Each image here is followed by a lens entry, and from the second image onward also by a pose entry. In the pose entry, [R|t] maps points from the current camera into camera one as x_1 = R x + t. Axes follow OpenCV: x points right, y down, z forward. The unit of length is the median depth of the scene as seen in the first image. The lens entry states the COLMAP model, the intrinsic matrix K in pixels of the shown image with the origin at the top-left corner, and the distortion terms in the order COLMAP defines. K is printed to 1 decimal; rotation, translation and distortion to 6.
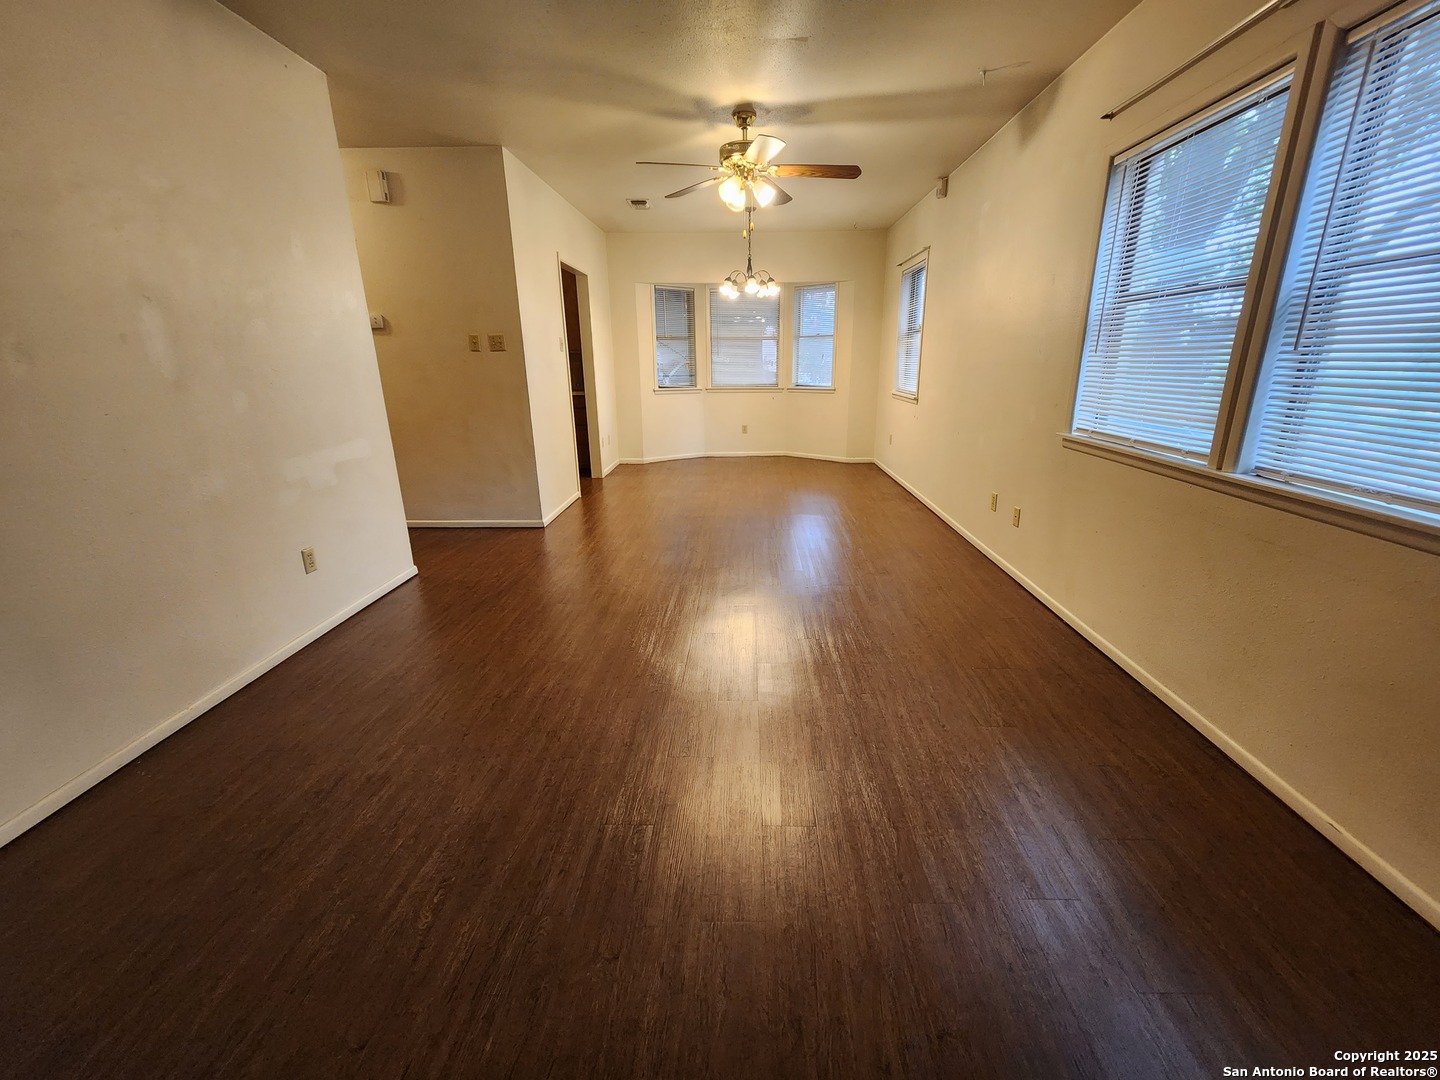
lens RADIAL K [[576.6, 0, 745.4], [0, 576.6, 534.2], [0, 0, 1]] dist [-0.002794, 0.000025]
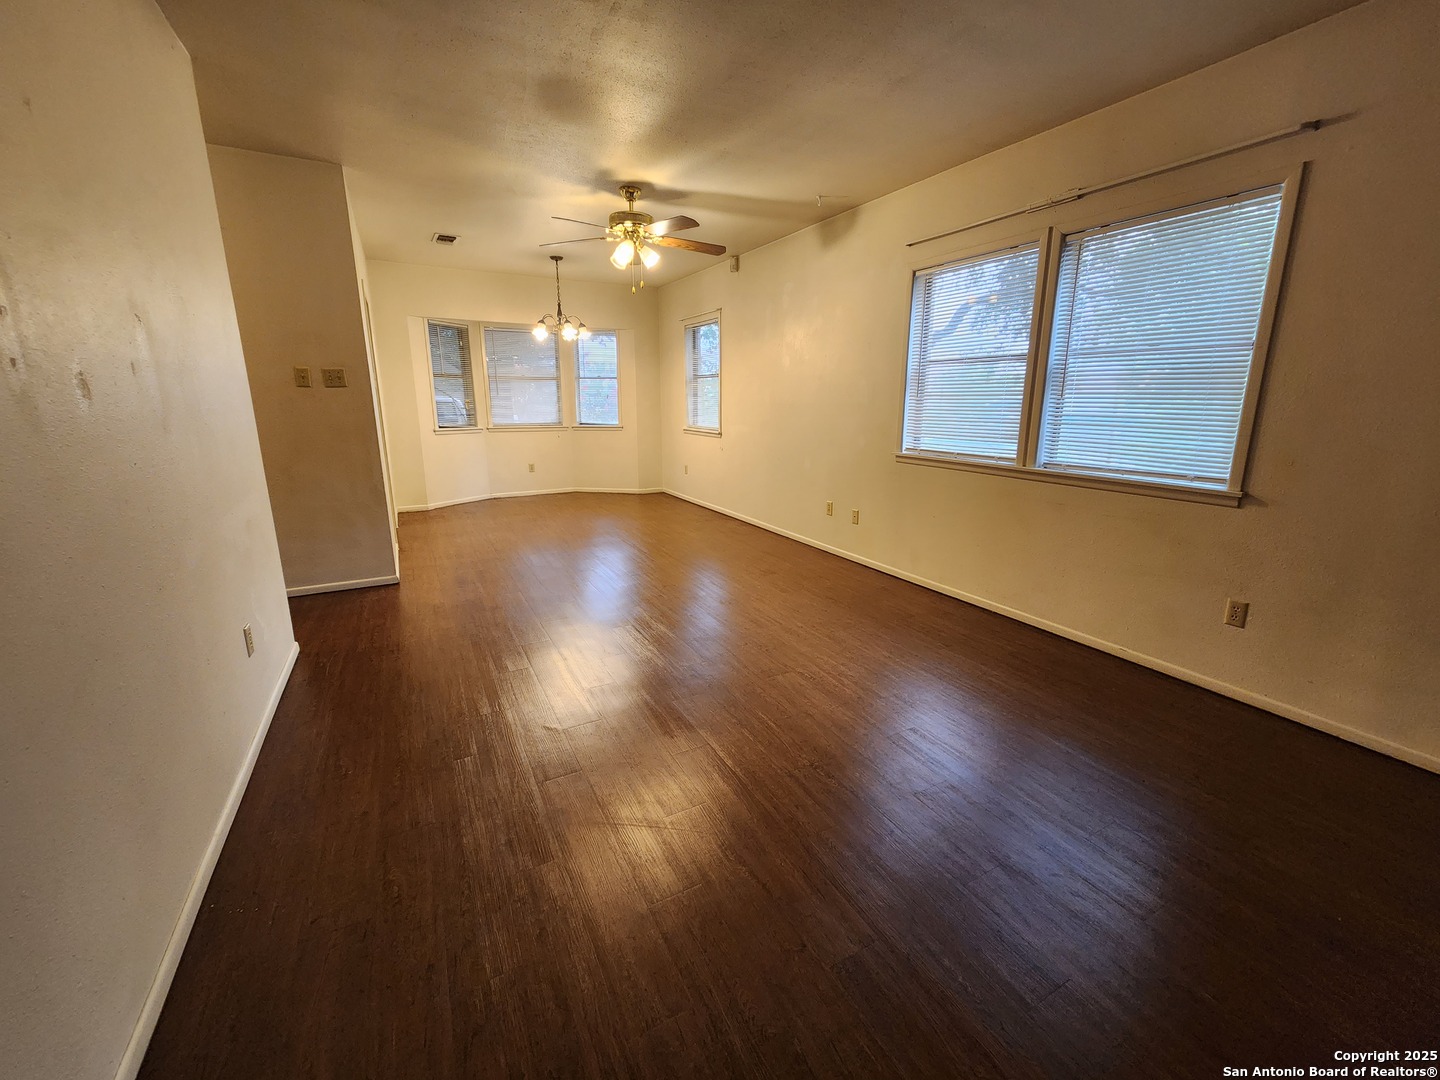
lens RADIAL K [[573.0, 0, 734.5], [0, 573.0, 530.1], [0, 0, 1]] dist [0.001952, -0.000638]
pose [[0.871353, -0.101154, 0.480117, -0.379151], [0.134616, 0.990255, -0.035677, 0.009739], [-0.471829, 0.095718, 0.876479, -0.028316]]
